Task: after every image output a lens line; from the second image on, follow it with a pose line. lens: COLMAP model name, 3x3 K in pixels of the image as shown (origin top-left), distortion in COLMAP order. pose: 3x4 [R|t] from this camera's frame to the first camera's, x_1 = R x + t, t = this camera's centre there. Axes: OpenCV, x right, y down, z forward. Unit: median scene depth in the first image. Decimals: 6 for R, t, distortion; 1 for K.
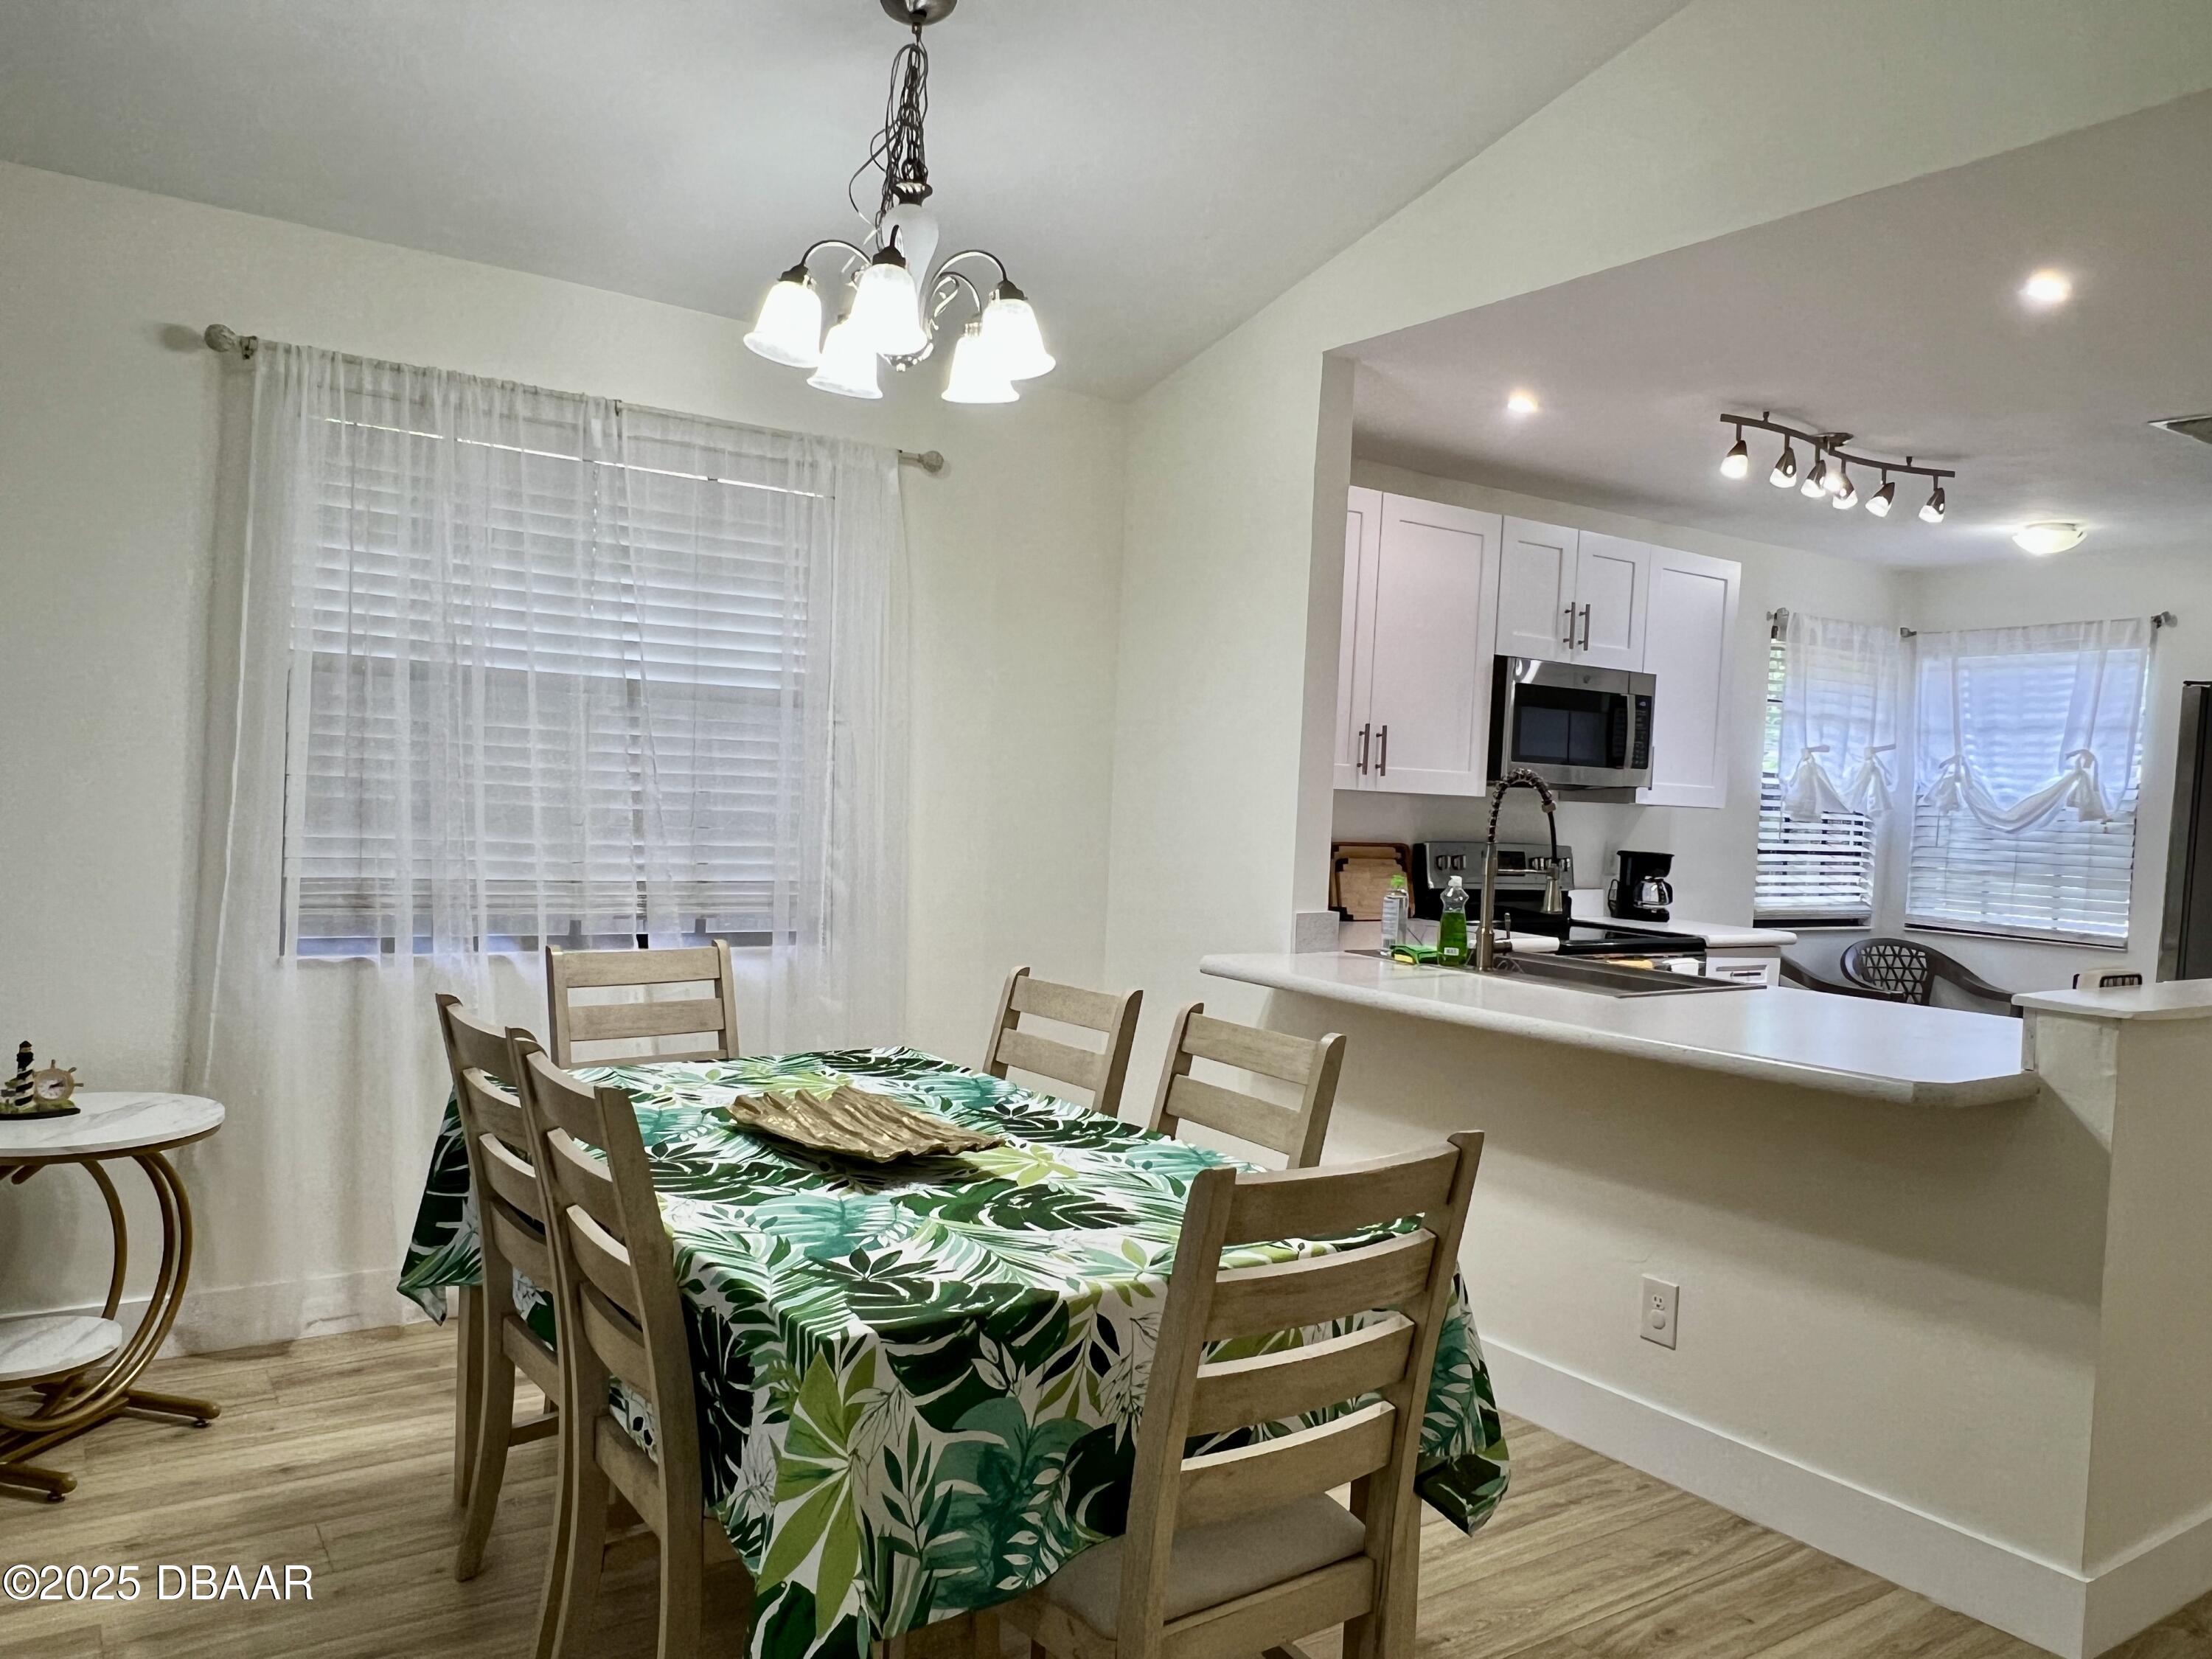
lens RADIAL K [[1564.5, 0, 1102.1], [0, 1564.5, 841.8], [0, 0, 1]] dist [-0.011545, 0.004940]
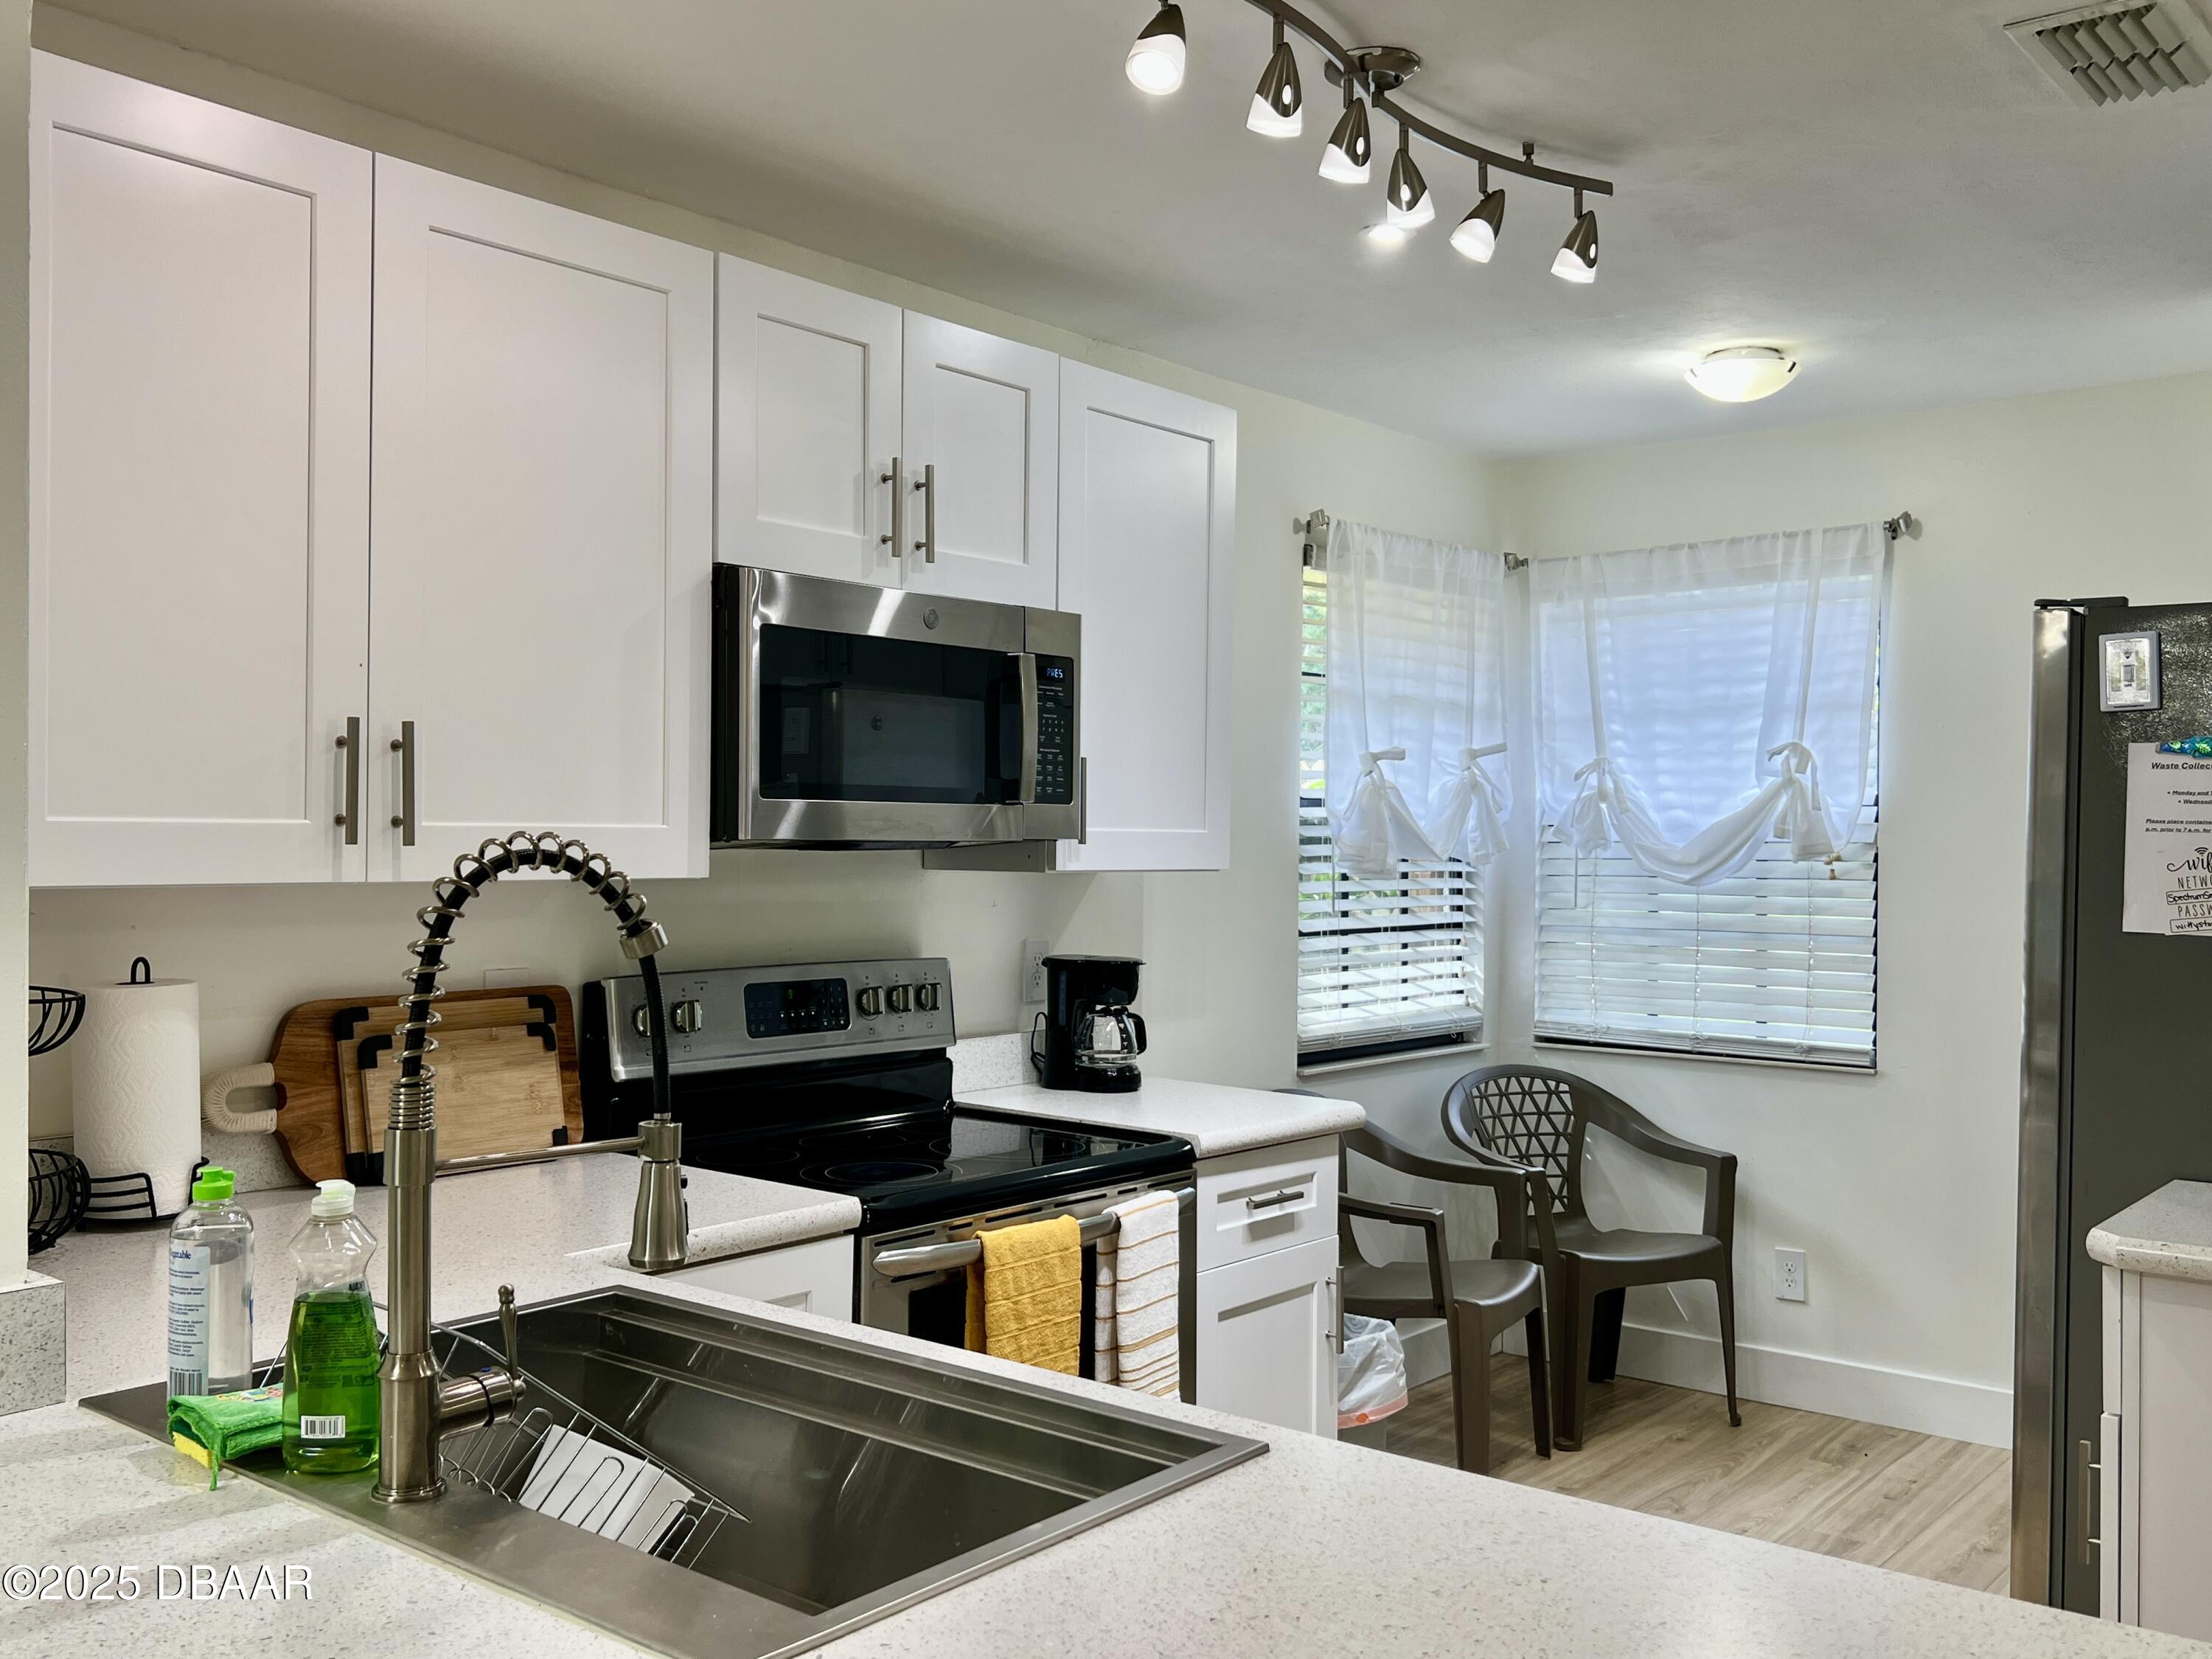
lens RADIAL K [[1945.4, 0, 1123.4], [0, 1945.4, 830.1], [0, 0, 1]] dist [0.088326, -0.076511]
pose [[0.957640, -0.037870, 0.285468, 0.163491], [0.046722, 0.998613, -0.024260, -0.019256], [-0.284154, 0.036570, 0.958081, 0.348753]]
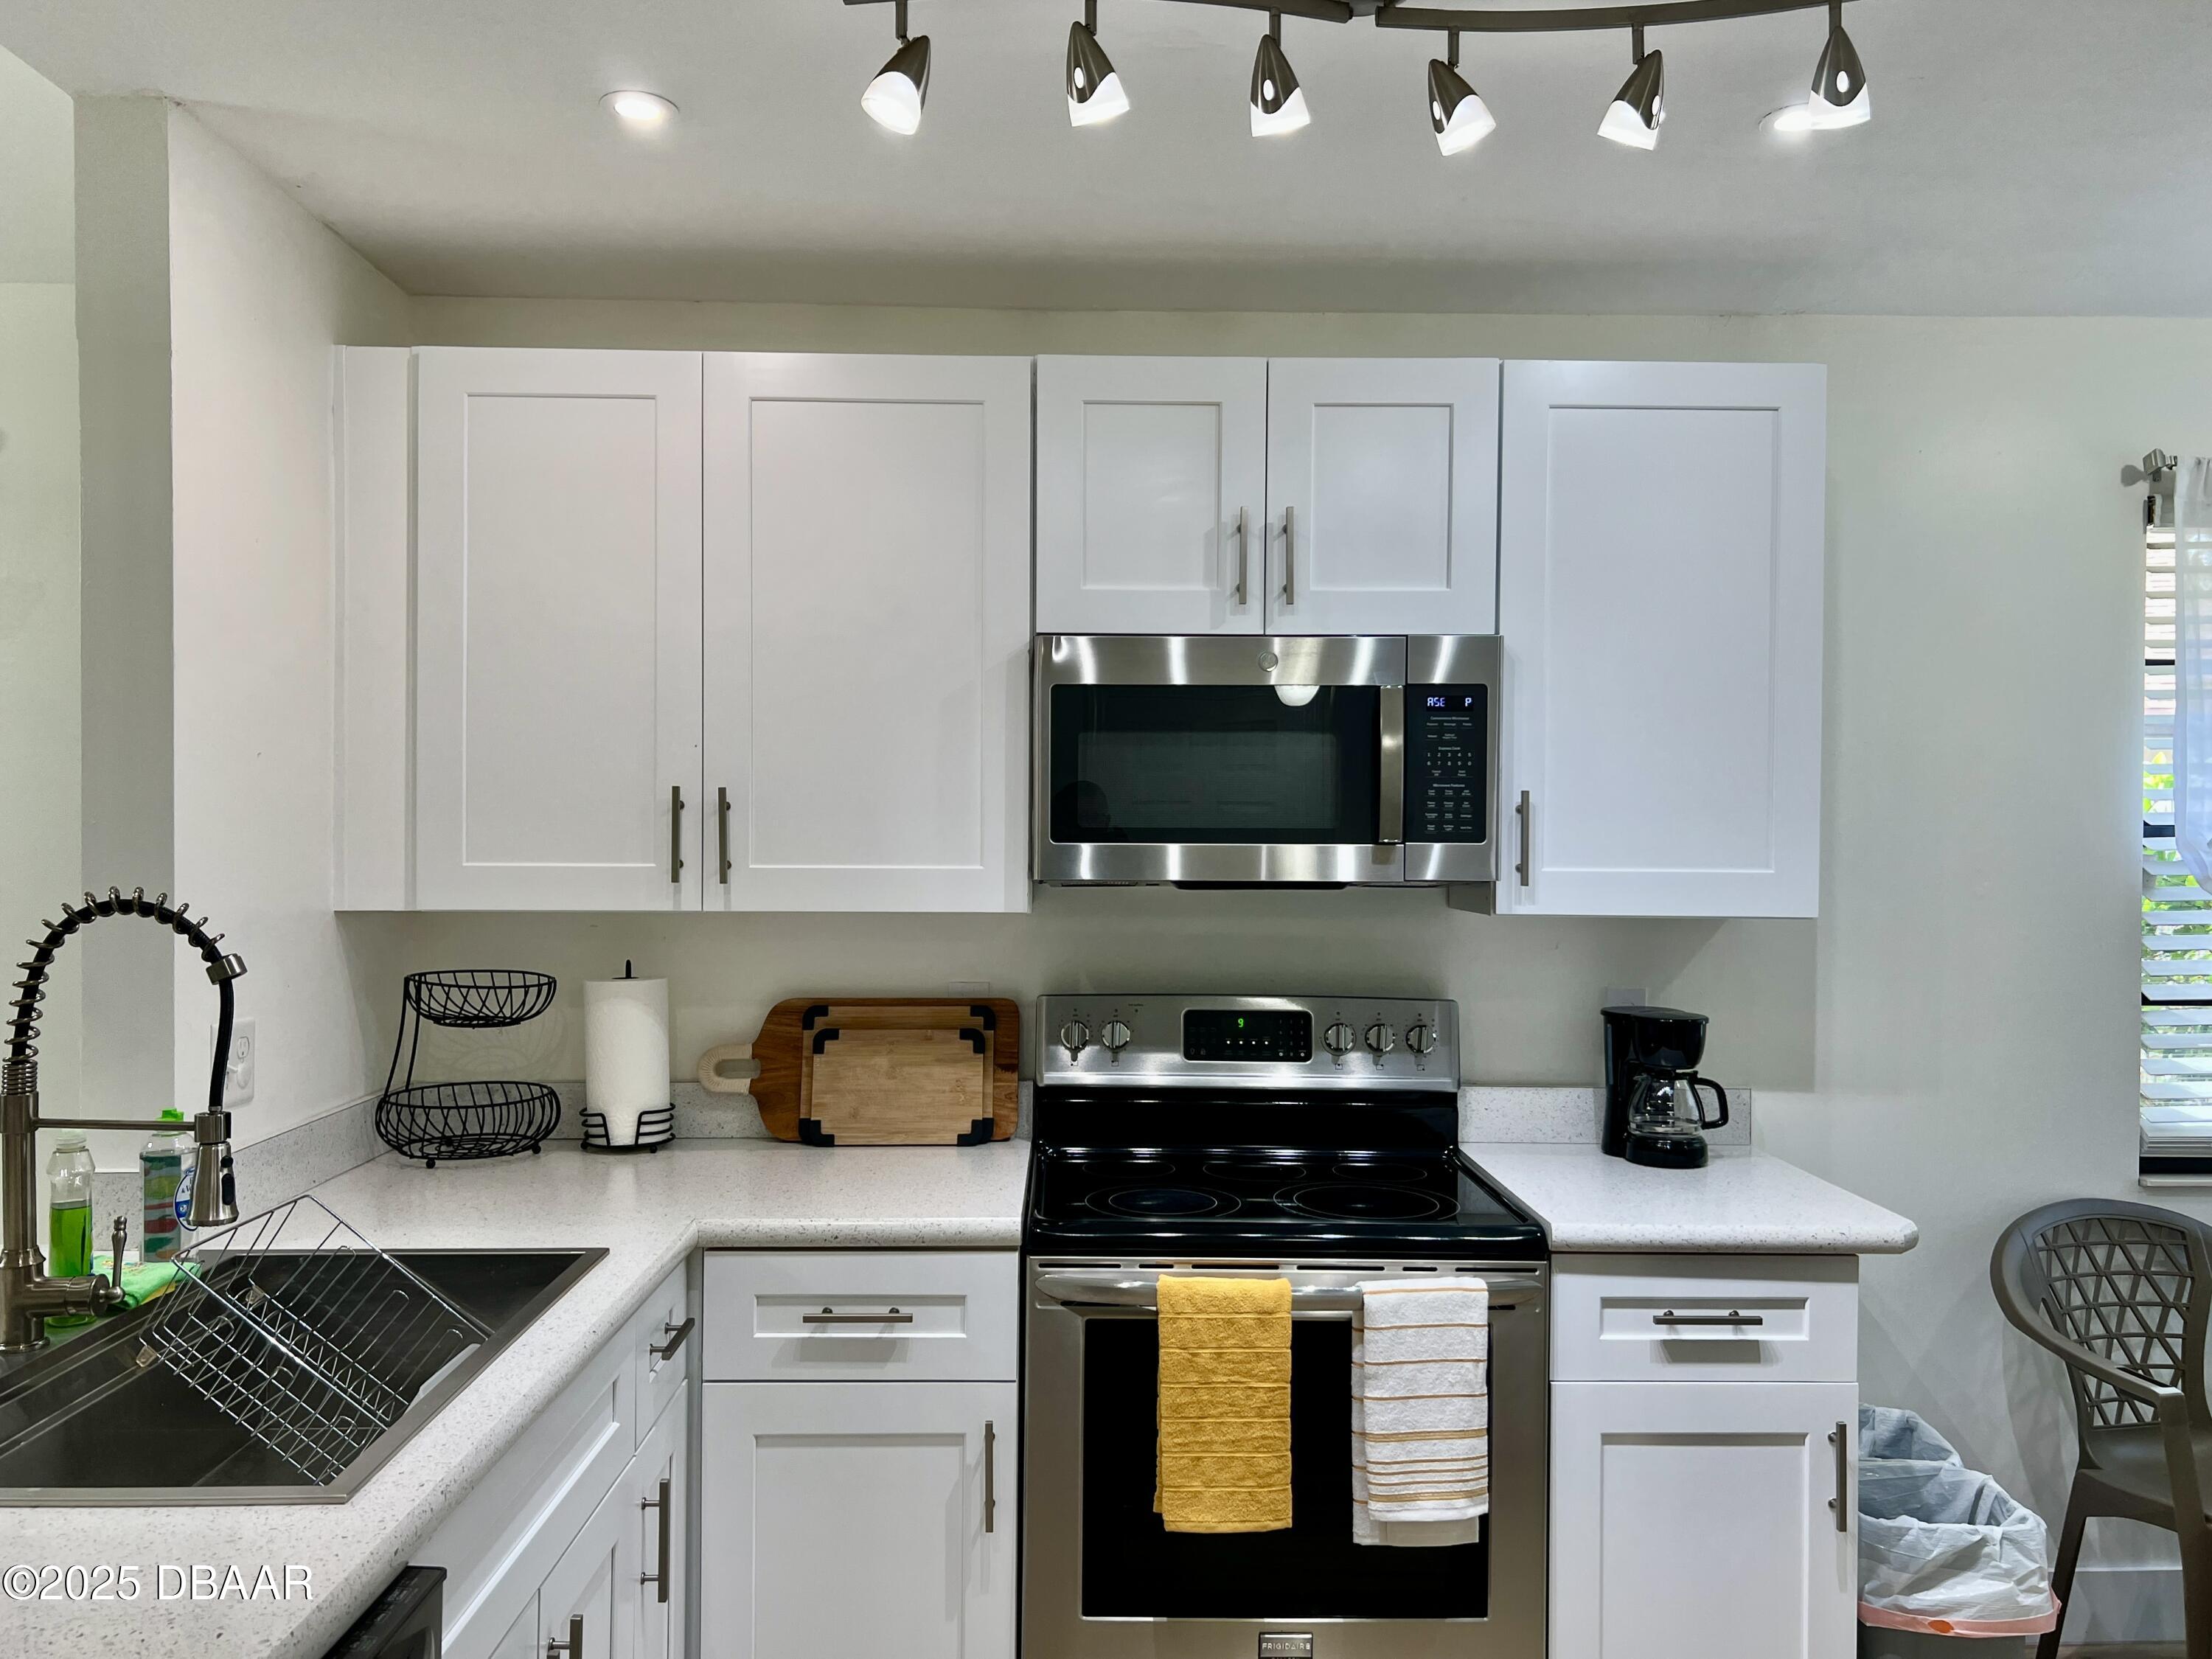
lens RADIAL K [[1698.0, 0, 1108.0], [0, 1698.0, 837.0], [0, 0, 1]] dist [0.056464, -0.039213]
pose [[0.845211, -0.038996, -0.533009, 0.459897], [0.012973, 0.998537, -0.052484, -0.019973], [0.534276, 0.037446, 0.844480, 0.449775]]
